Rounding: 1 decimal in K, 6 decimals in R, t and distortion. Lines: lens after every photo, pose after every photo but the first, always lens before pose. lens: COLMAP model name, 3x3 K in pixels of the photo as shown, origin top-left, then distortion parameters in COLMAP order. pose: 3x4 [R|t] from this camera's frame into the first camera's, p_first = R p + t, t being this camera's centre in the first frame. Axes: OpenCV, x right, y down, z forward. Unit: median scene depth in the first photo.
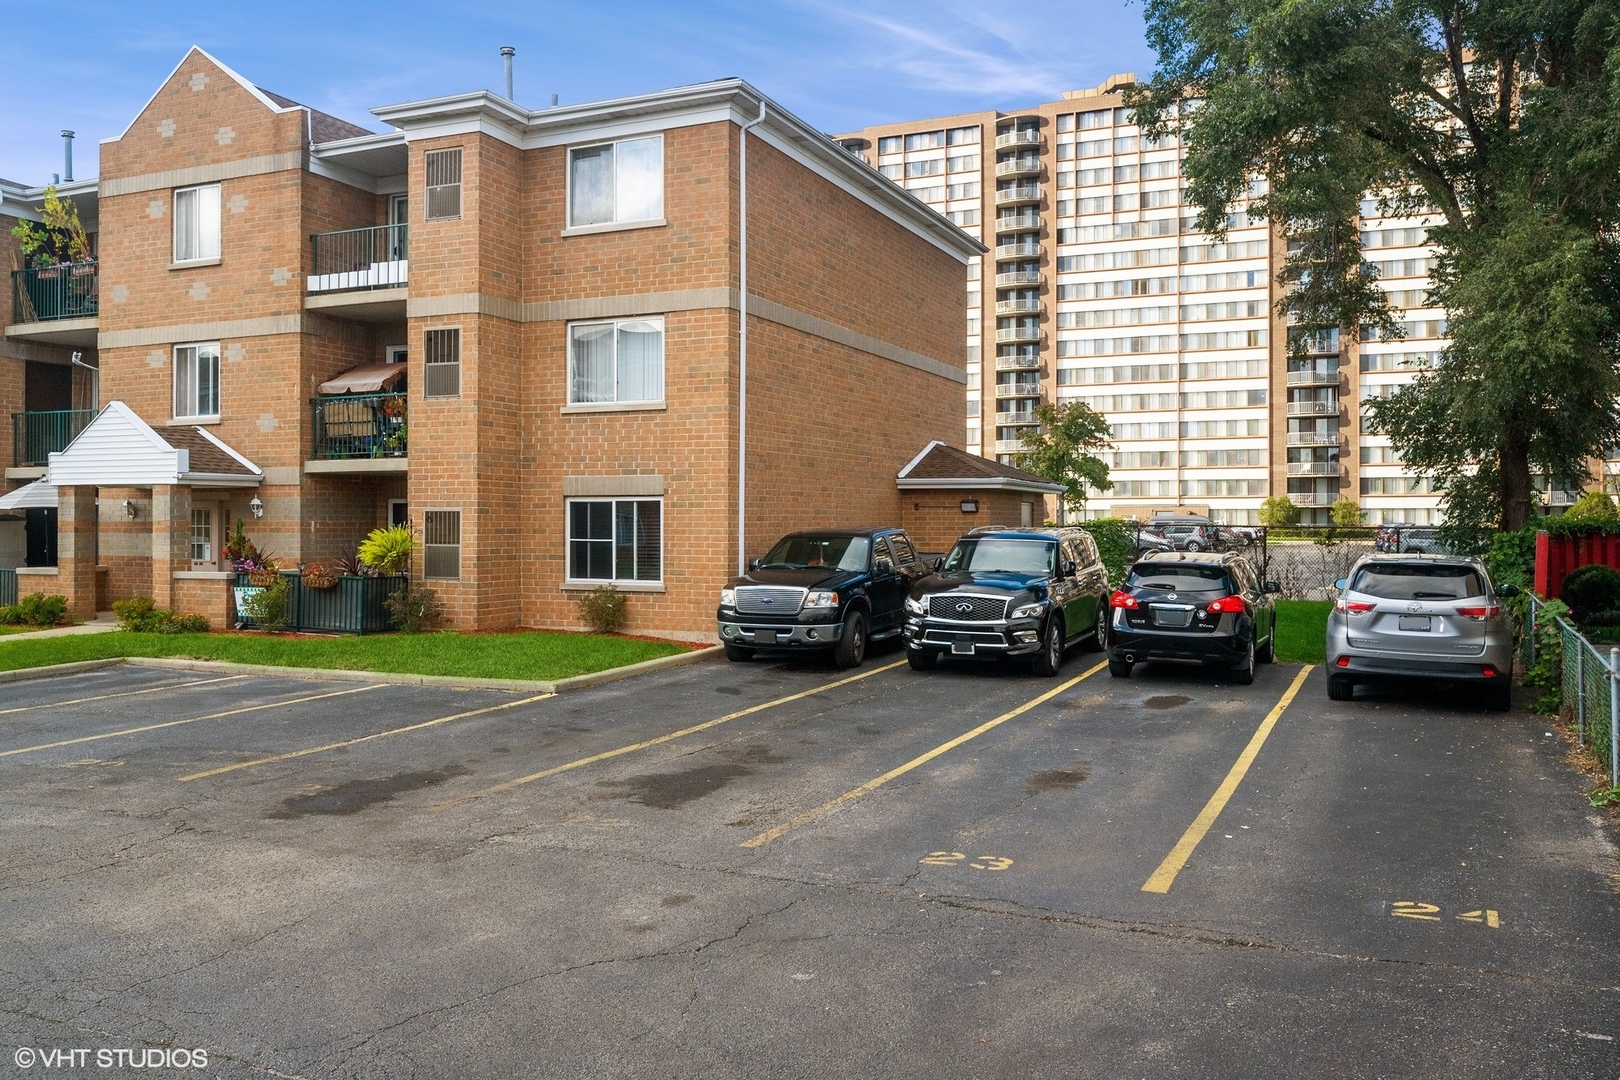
lens RADIAL K [[1243.7, 0, 810.0], [0, 1243.7, 540.0], [0, 0, 1]] dist [0.002743, 0.000778]
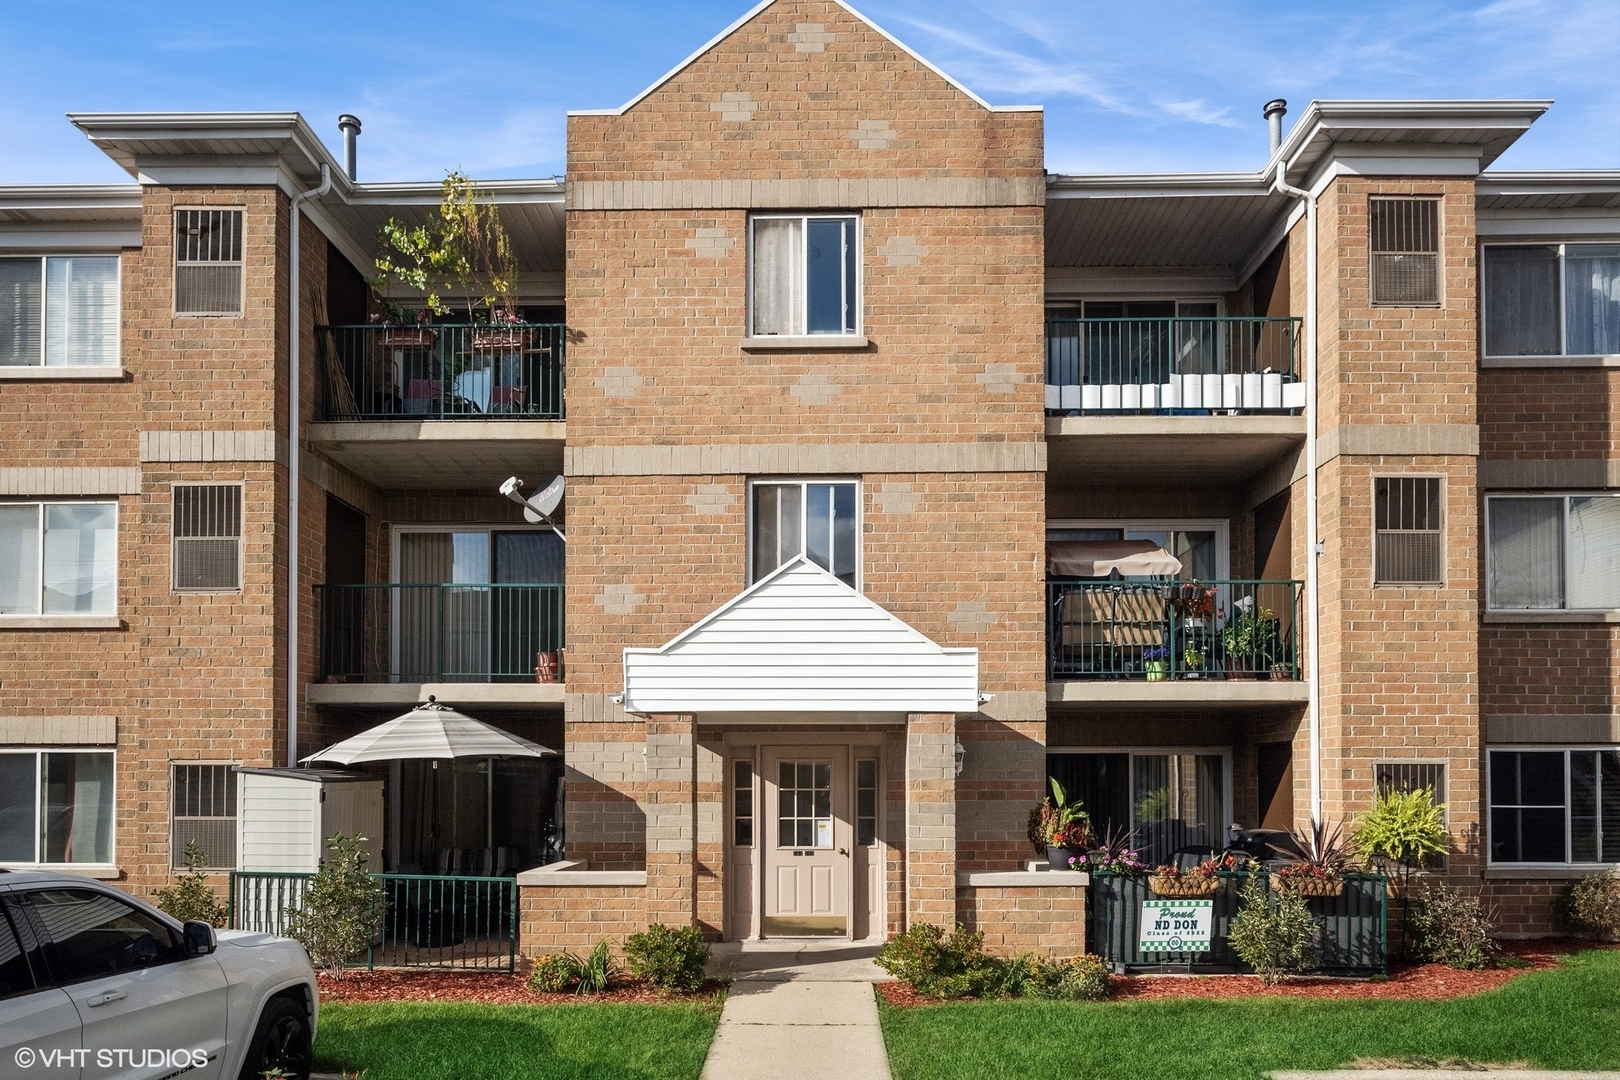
lens RADIAL K [[983.3, 0, 811.9], [0, 983.3, 780.5], [0, 0, 1]] dist [0.000744, -0.000560]
pose [[0.921836, -0.001124, 0.387579, -0.693989], [0.007027, 0.999880, -0.013814, -0.009132], [-0.387517, 0.015458, 0.921733, 0.593409]]
